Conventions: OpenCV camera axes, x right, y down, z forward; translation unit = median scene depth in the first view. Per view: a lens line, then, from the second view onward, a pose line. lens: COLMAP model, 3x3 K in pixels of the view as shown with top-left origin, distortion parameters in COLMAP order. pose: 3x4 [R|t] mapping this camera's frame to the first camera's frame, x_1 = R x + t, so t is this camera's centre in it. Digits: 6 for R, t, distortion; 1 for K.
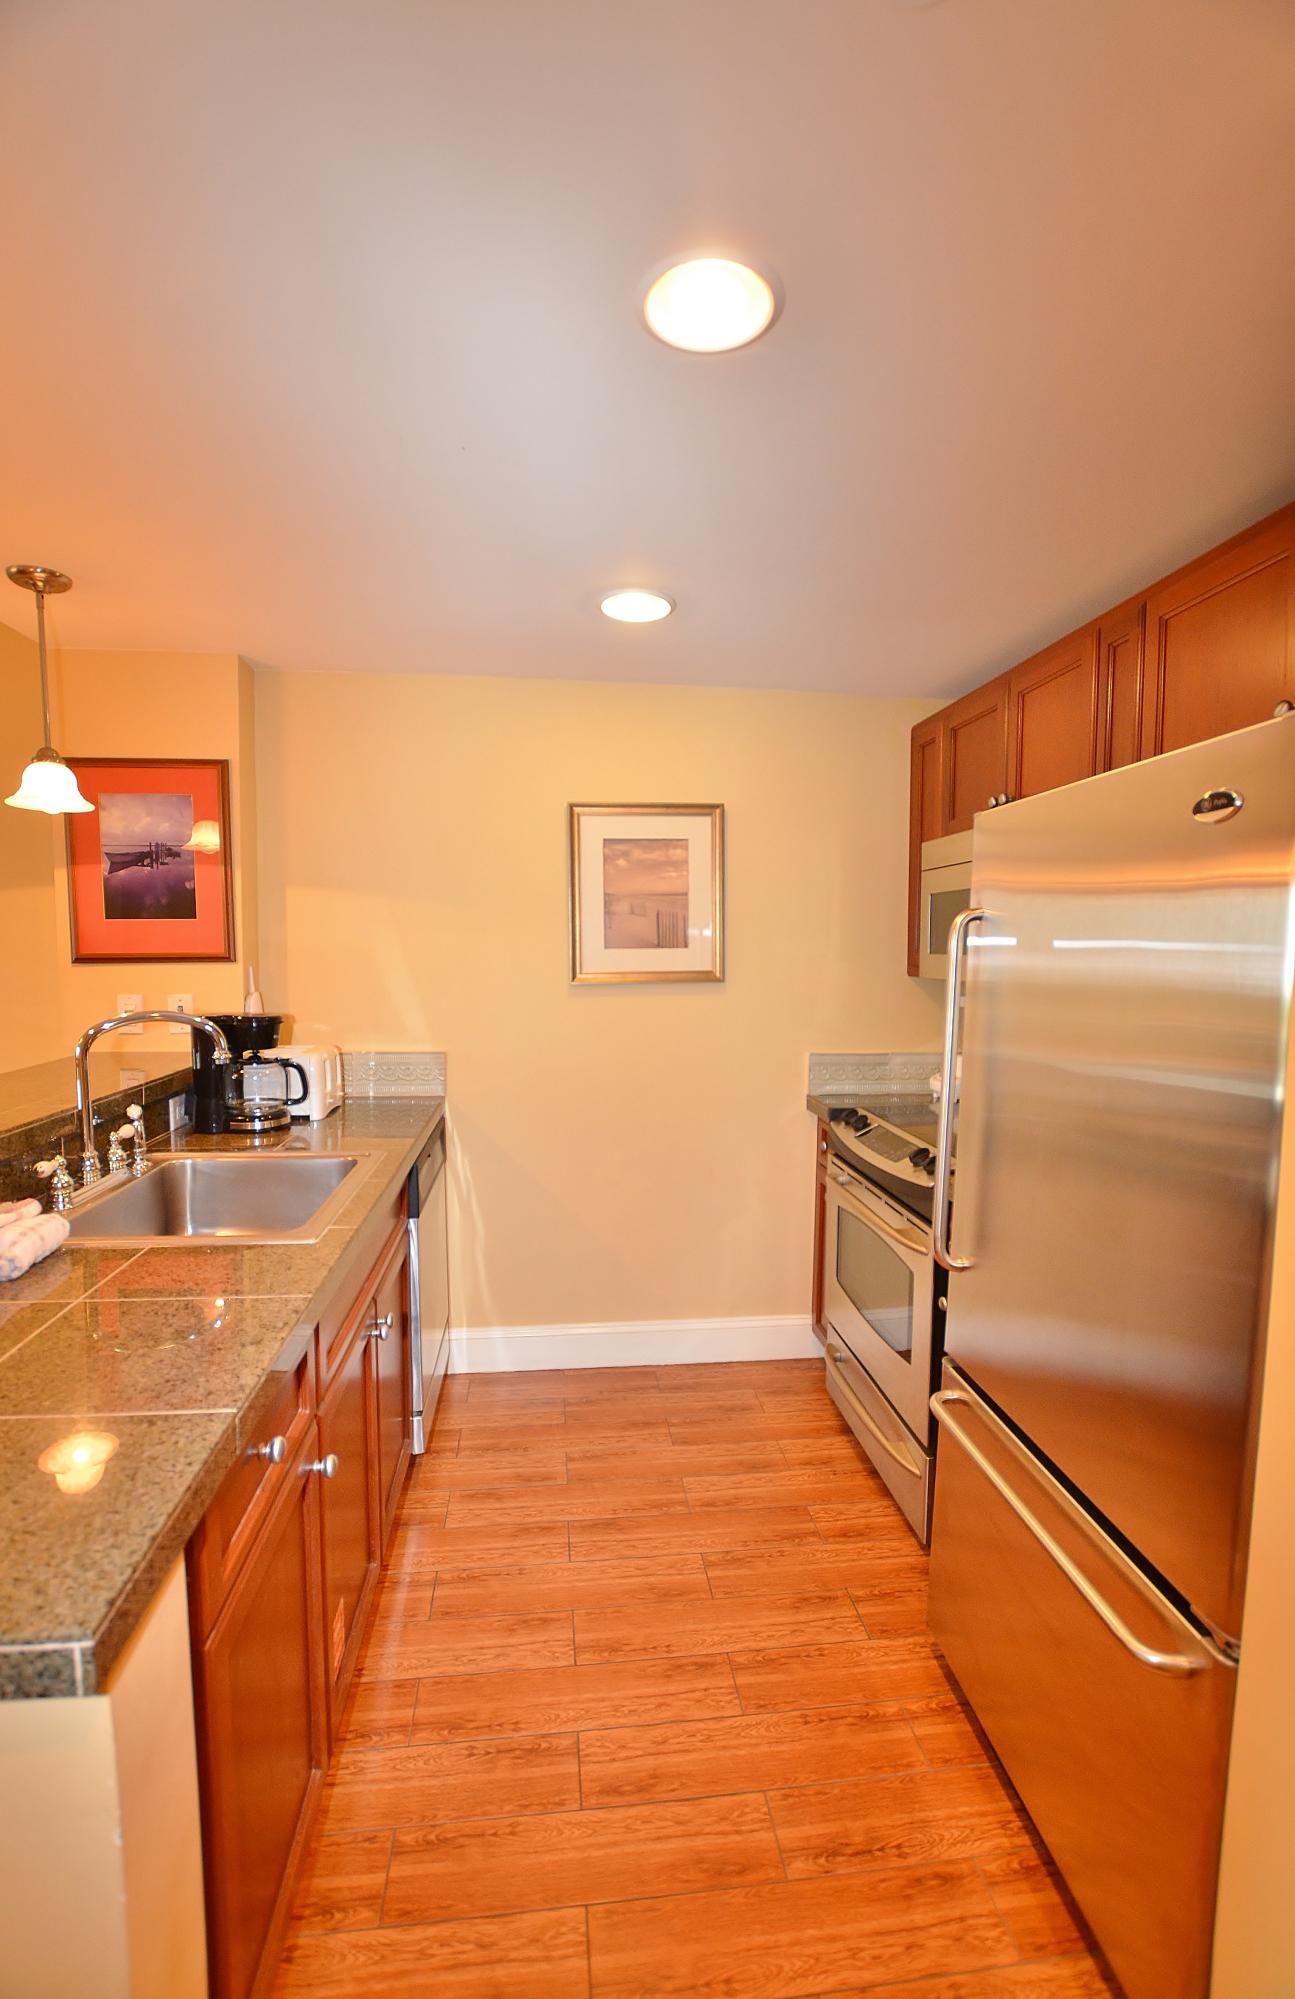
lens RADIAL K [[918.1, 0, 645.1], [0, 918.1, 1005.8], [0, 0, 1]] dist [0.001665, 0.000981]
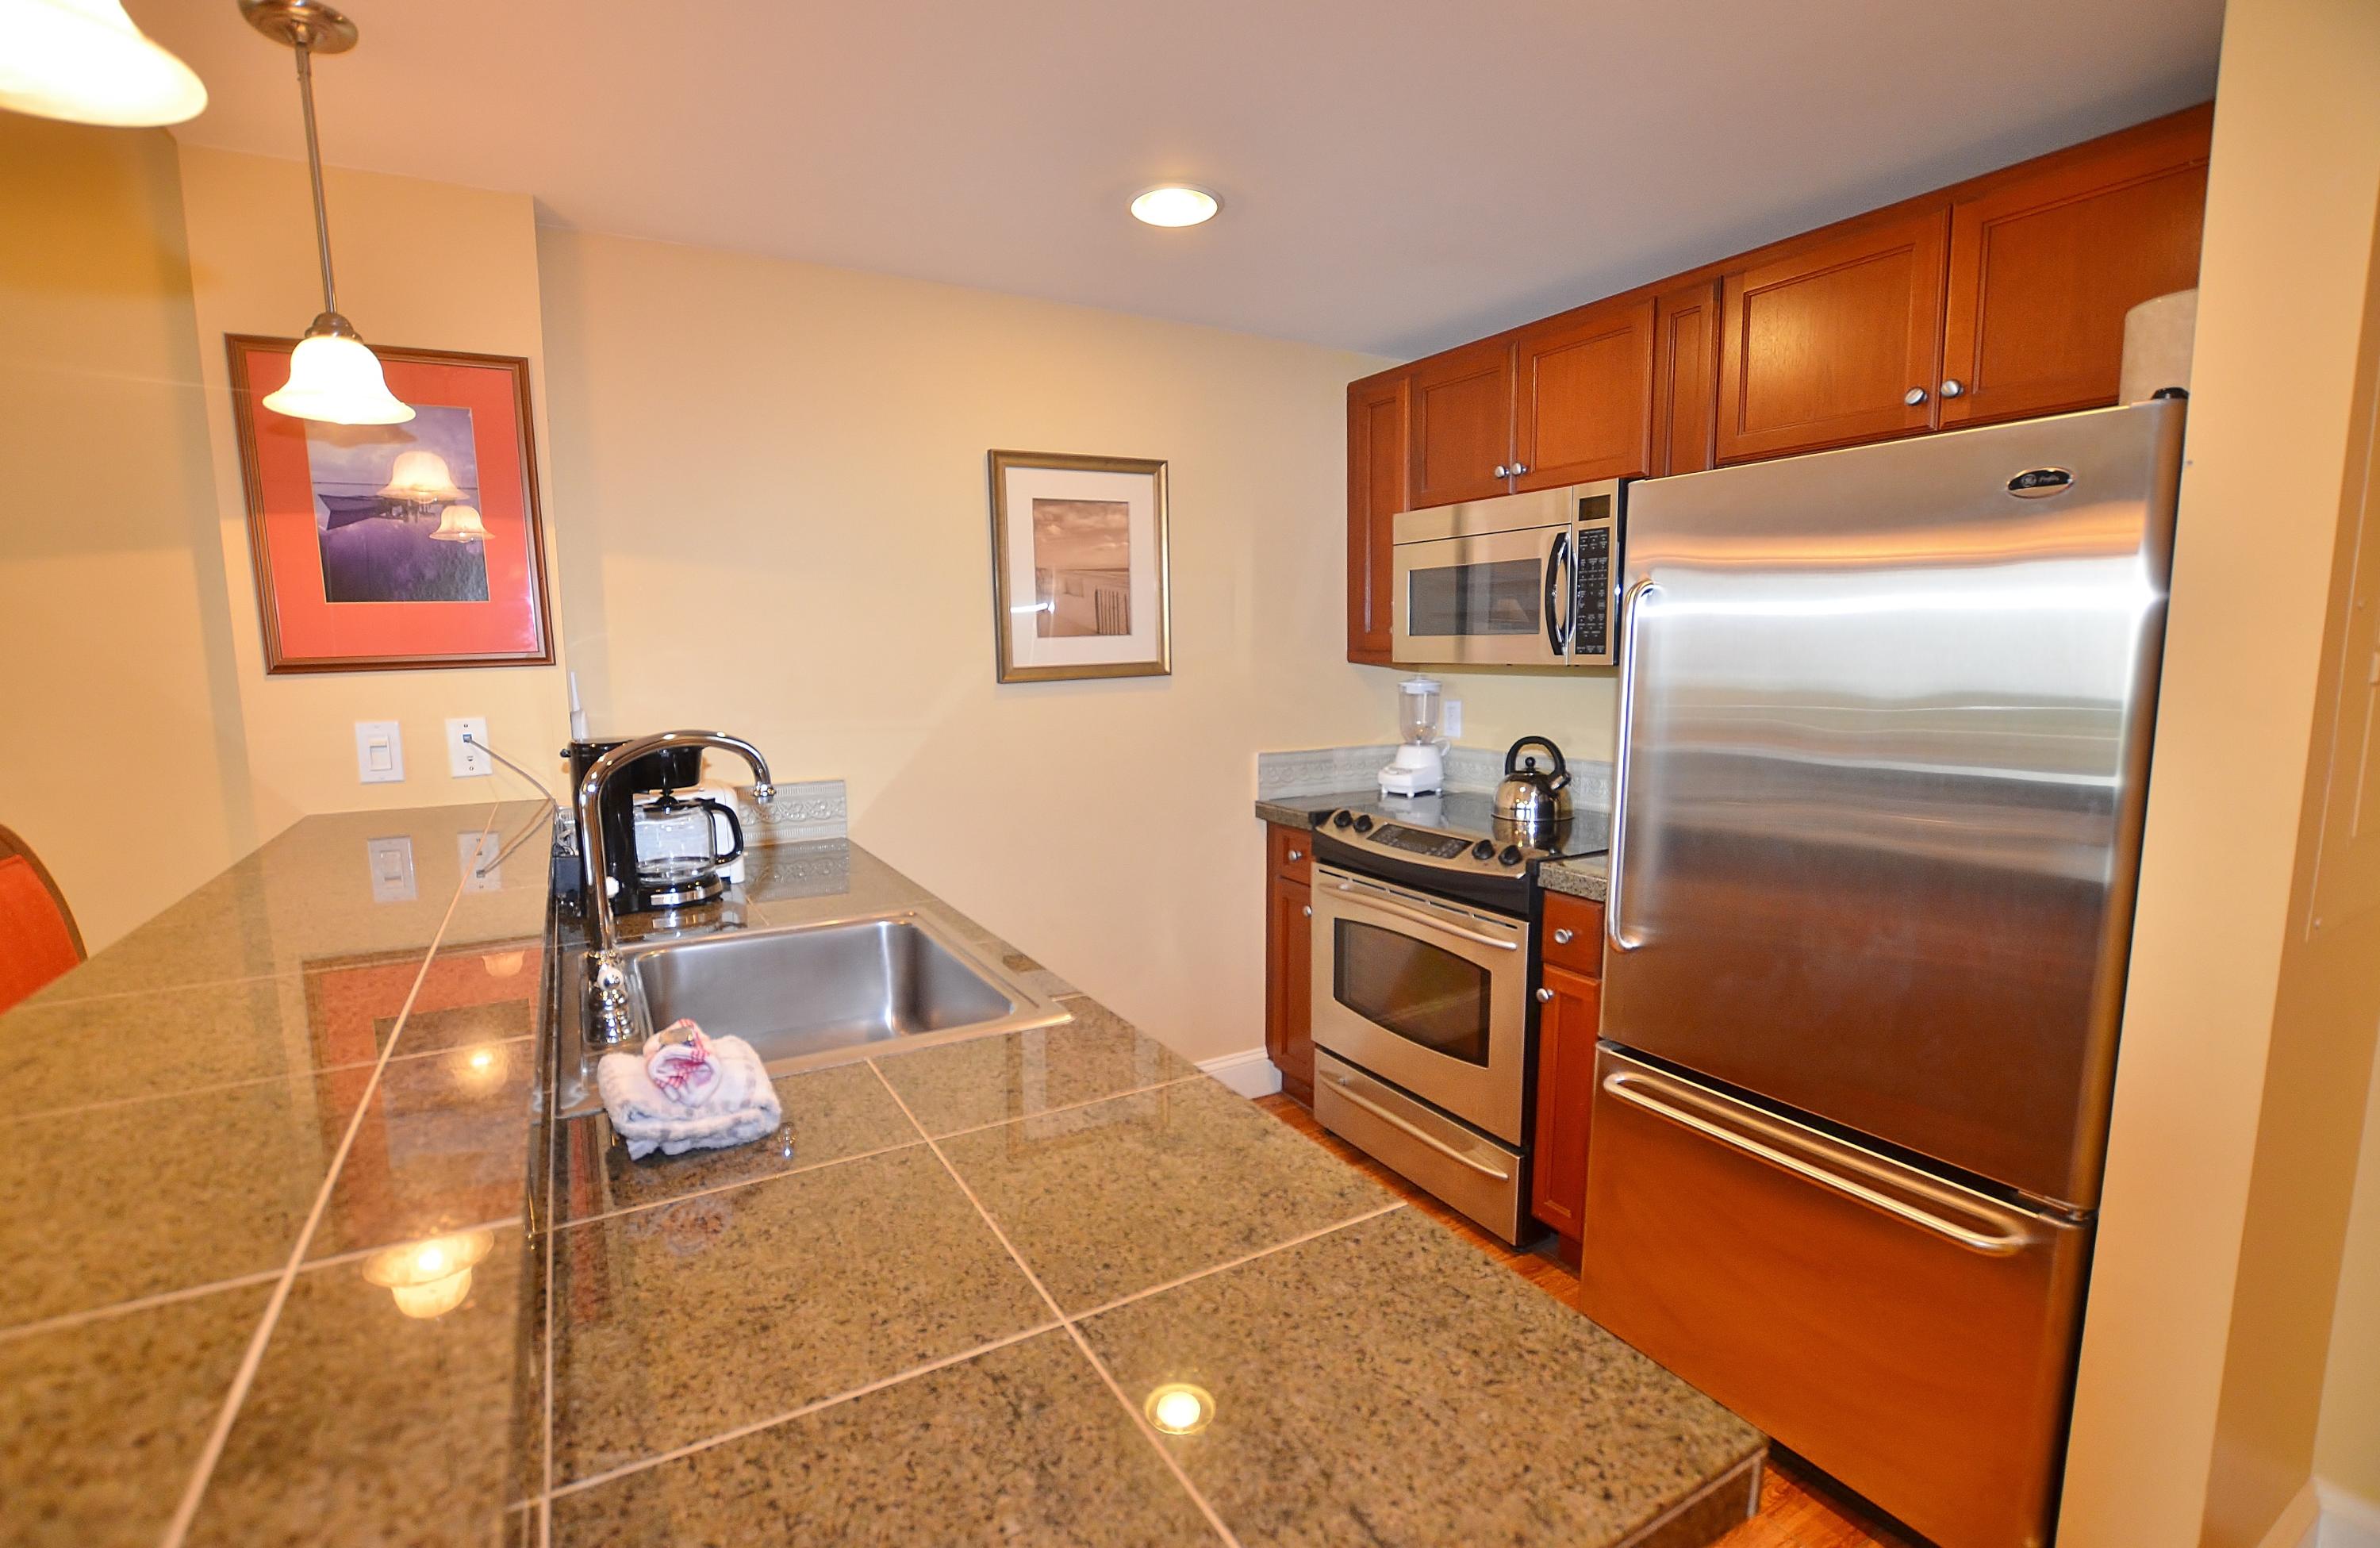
lens RADIAL K [[1093.1, 0, 1188.0], [0, 1093.1, 774.7], [0, 0, 1]] dist [0.001665, 0.000981]
pose [[0.915555, -0.067698, 0.396455, -0.351623], [0.044732, 0.996756, 0.066902, -0.001157], [-0.399698, -0.043519, 0.915613, 0.079649]]
